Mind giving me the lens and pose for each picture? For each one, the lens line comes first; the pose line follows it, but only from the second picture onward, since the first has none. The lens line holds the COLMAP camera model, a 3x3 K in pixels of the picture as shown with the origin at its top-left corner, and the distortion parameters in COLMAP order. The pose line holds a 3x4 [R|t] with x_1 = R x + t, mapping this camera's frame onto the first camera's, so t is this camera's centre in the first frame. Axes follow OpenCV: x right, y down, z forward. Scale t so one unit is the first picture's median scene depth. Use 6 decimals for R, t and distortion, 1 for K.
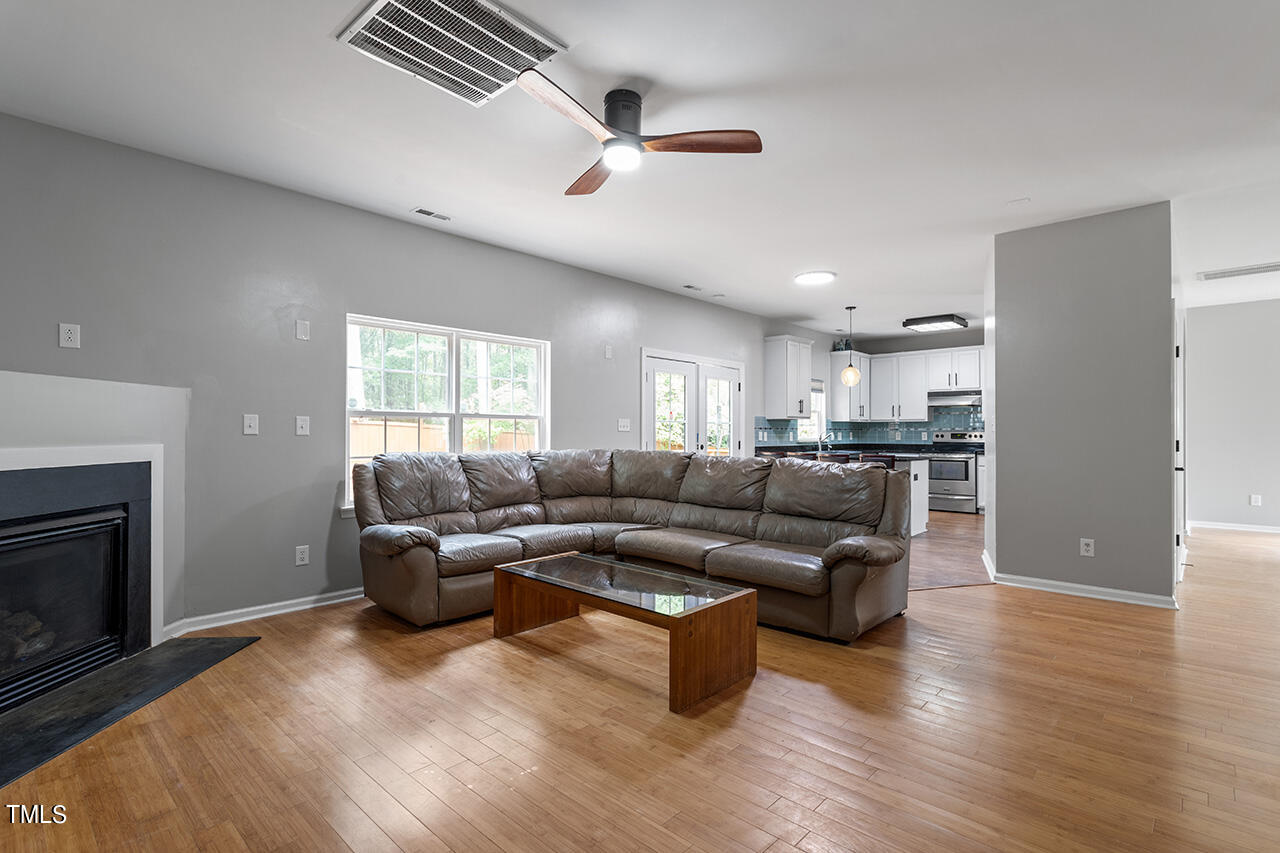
lens RADIAL K [[605.7, 0, 640.0], [0, 605.7, 426.5], [0, 0, 1]] dist [-0.001362, 0.000120]
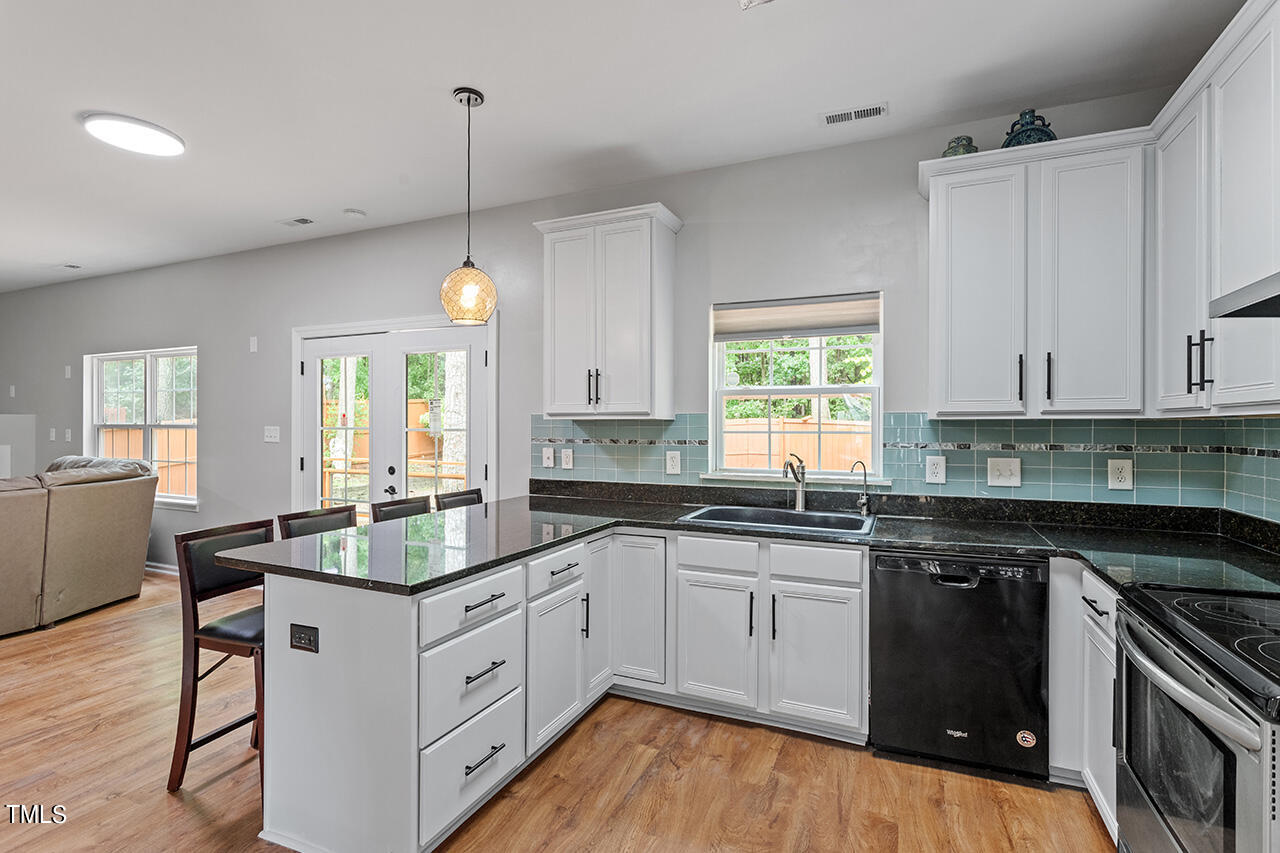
lens RADIAL K [[605.7, 0, 640.0], [0, 605.7, 426.5], [0, 0, 1]] dist [-0.001362, 0.000120]
pose [[0.317640, -0.001831, -0.948210, 0.695012], [0.006952, 0.999976, 0.000398, -0.007734], [0.948186, -0.006718, 0.317645, 0.971576]]
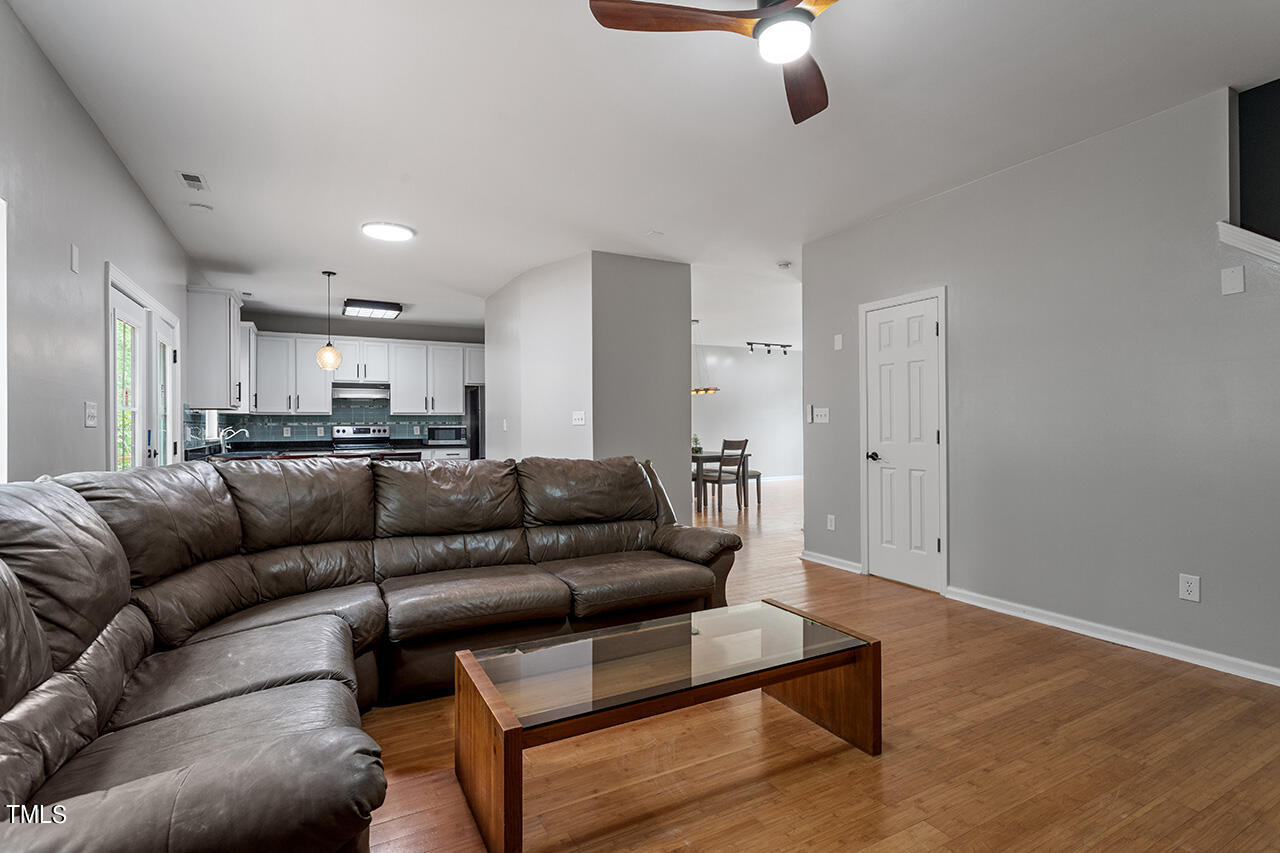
lens RADIAL K [[605.7, 0, 640.0], [0, 605.7, 426.5], [0, 0, 1]] dist [-0.001362, 0.000120]
pose [[0.322871, -0.003968, 0.946435, -0.279459], [-0.002686, 0.999983, 0.005109, 0.003416], [-0.946439, -0.004191, 0.322854, 0.343417]]
